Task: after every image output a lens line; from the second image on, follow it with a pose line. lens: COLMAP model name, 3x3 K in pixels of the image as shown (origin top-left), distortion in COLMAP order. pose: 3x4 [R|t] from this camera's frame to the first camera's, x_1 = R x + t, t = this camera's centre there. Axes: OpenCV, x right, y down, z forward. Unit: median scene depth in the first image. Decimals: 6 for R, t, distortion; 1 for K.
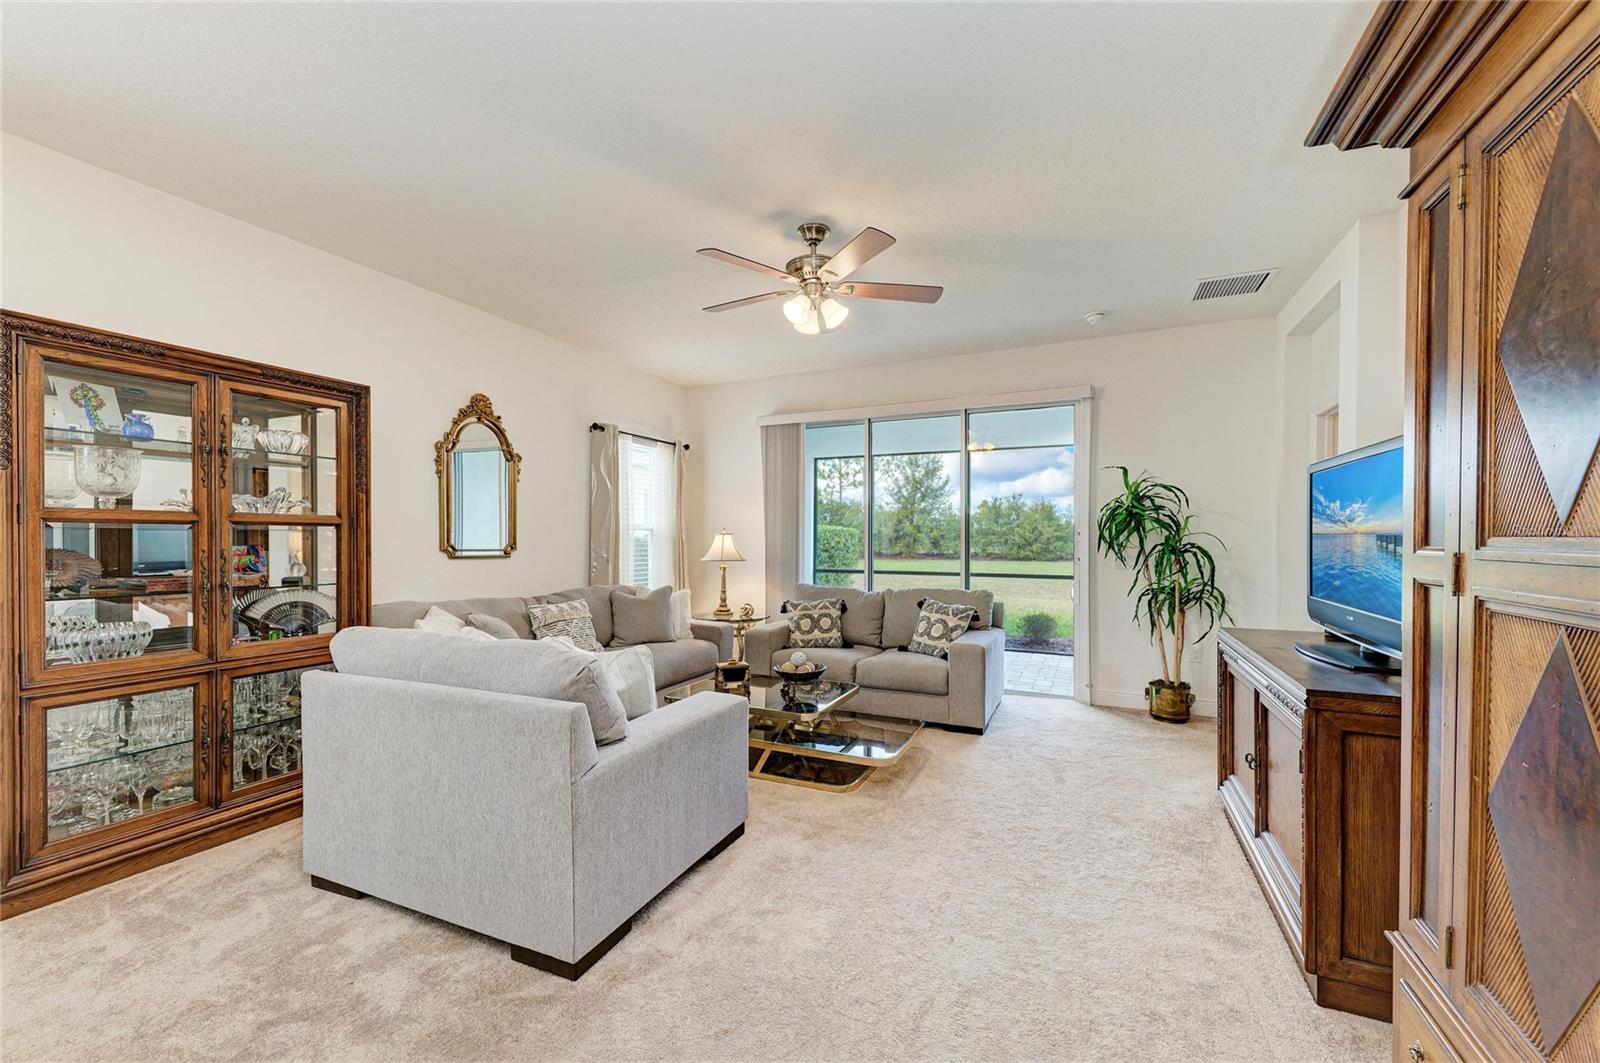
lens RADIAL K [[643.0, 0, 798.5], [0, 643.0, 557.2], [0, 0, 1]] dist [0.010632, -0.000249]
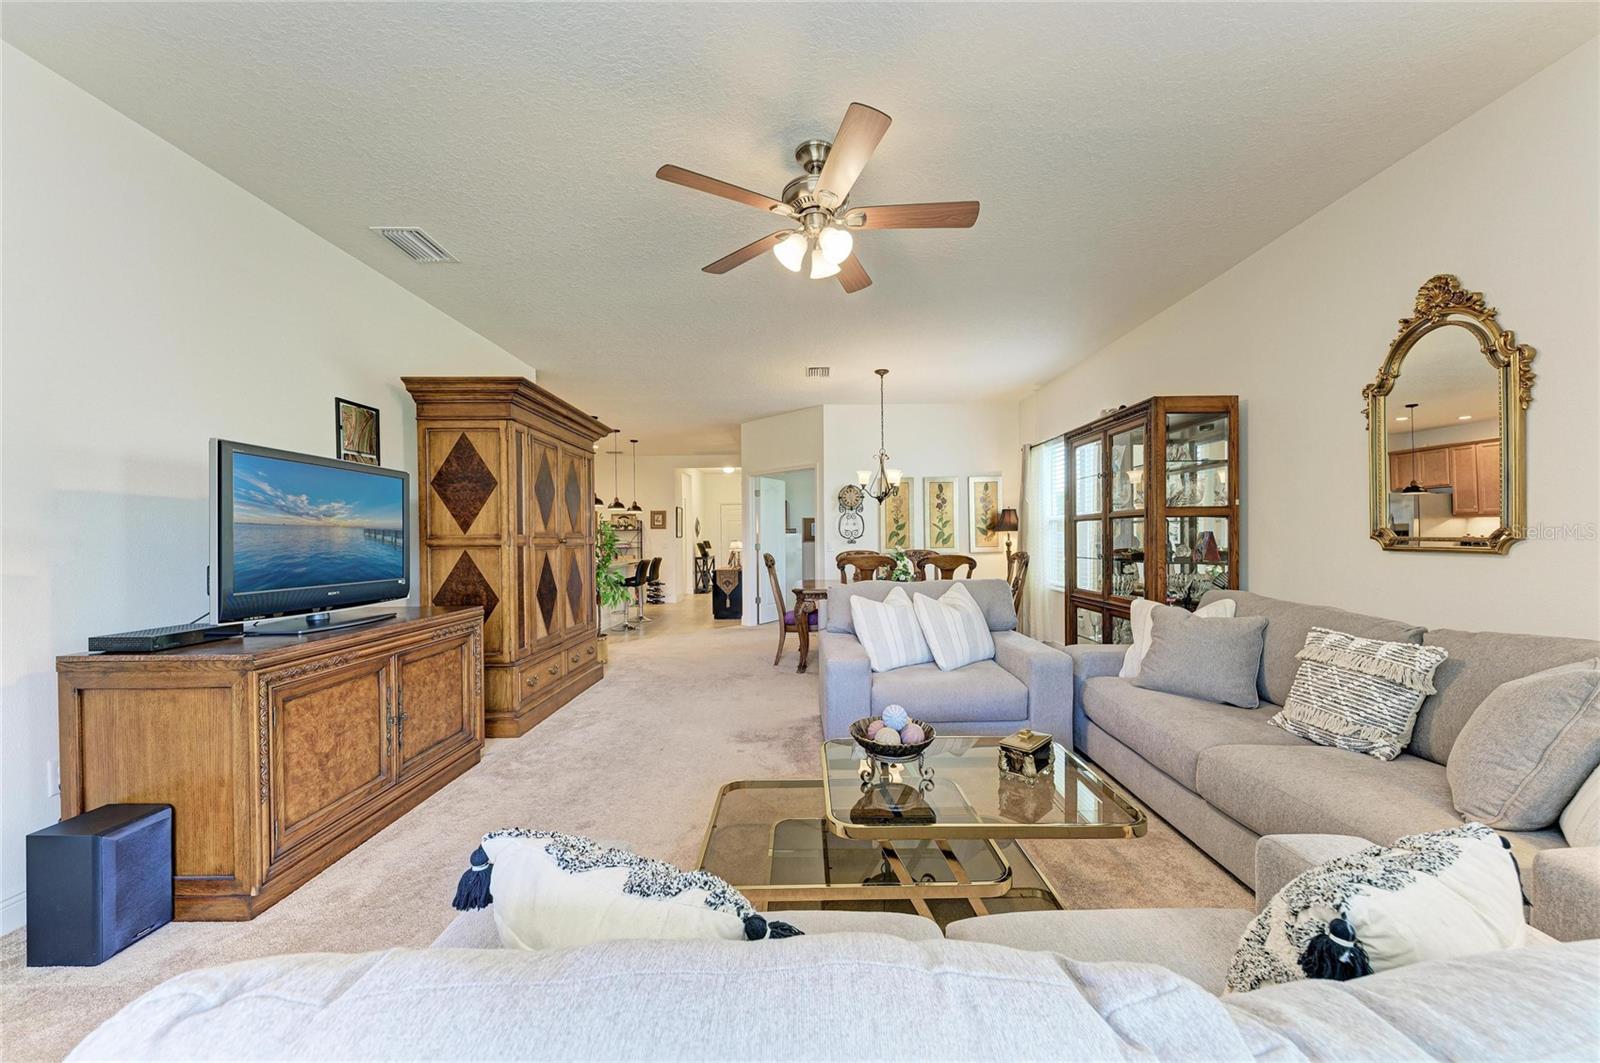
lens RADIAL K [[593.9, 0, 813.4], [0, 593.9, 535.2], [0, 0, 1]] dist [0.000062, 0.000125]
pose [[-0.898817, 0.007022, -0.438268, 0.270440], [-0.003034, 0.999748, 0.022242, -0.025072], [0.438314, 0.021322, -0.898569, 1.259644]]
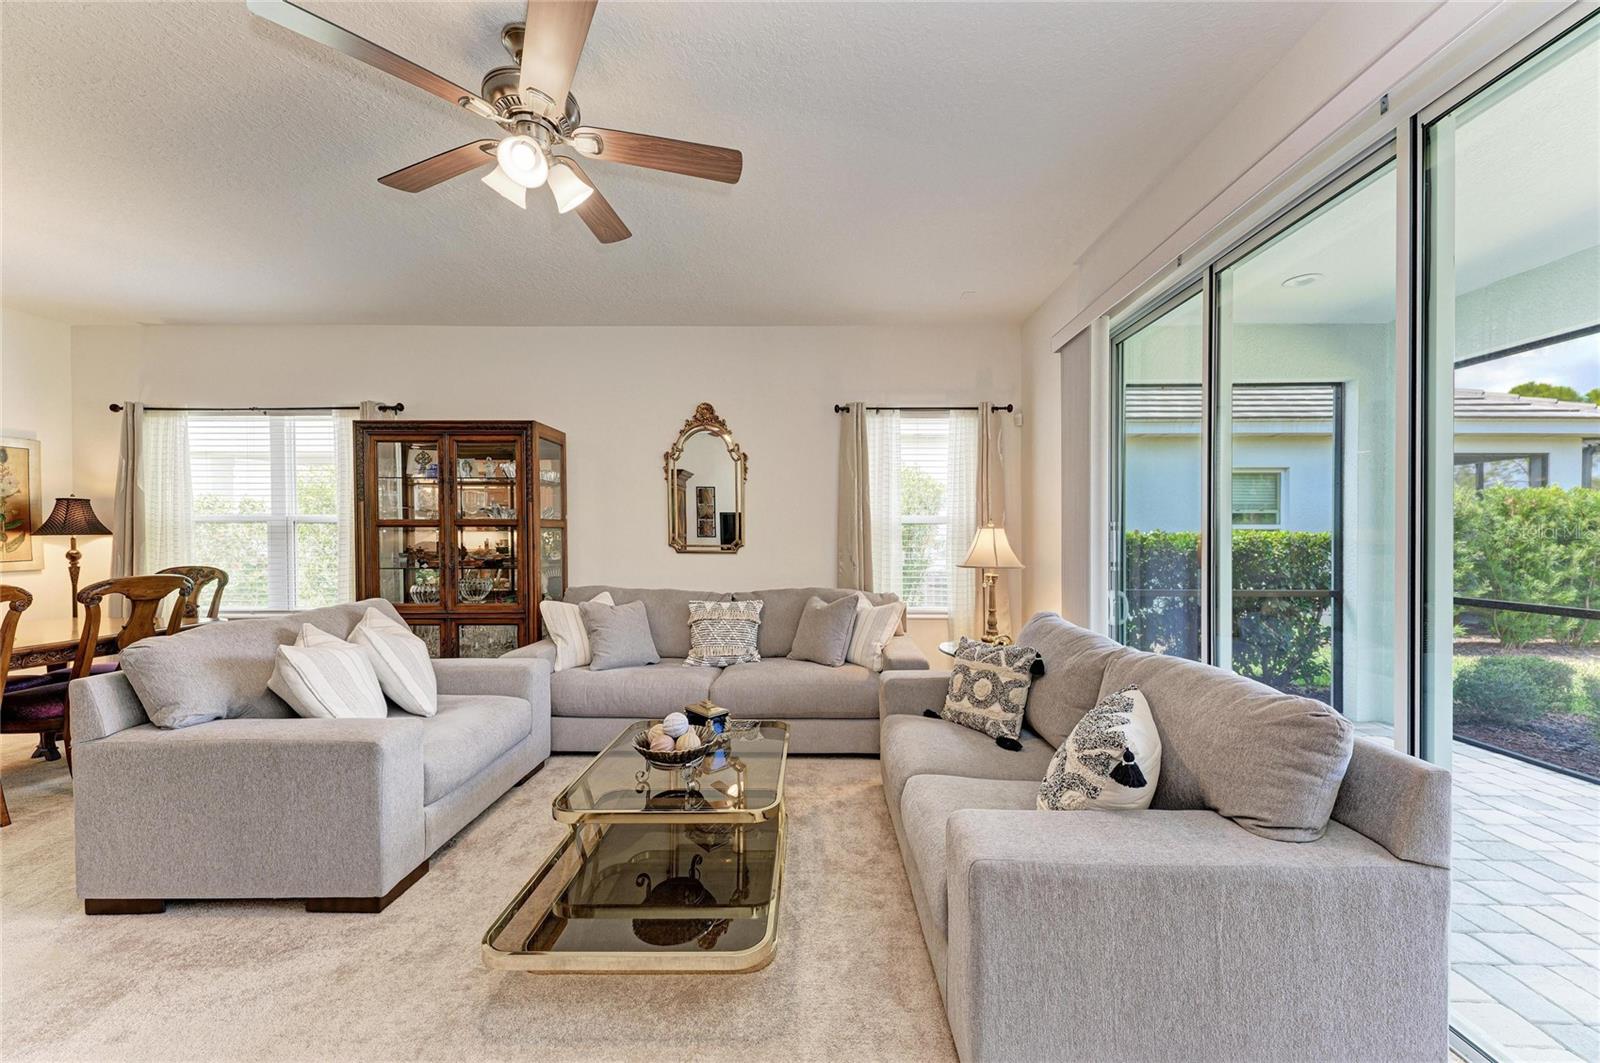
lens RADIAL K [[593.9, 0, 813.4], [0, 593.9, 535.2], [0, 0, 1]] dist [0.000062, 0.000125]
pose [[0.398856, -0.012500, -0.916928, 0.503887], [-0.024220, 0.999415, -0.024160, -0.010169], [0.916694, 0.031844, 0.398320, 0.777205]]
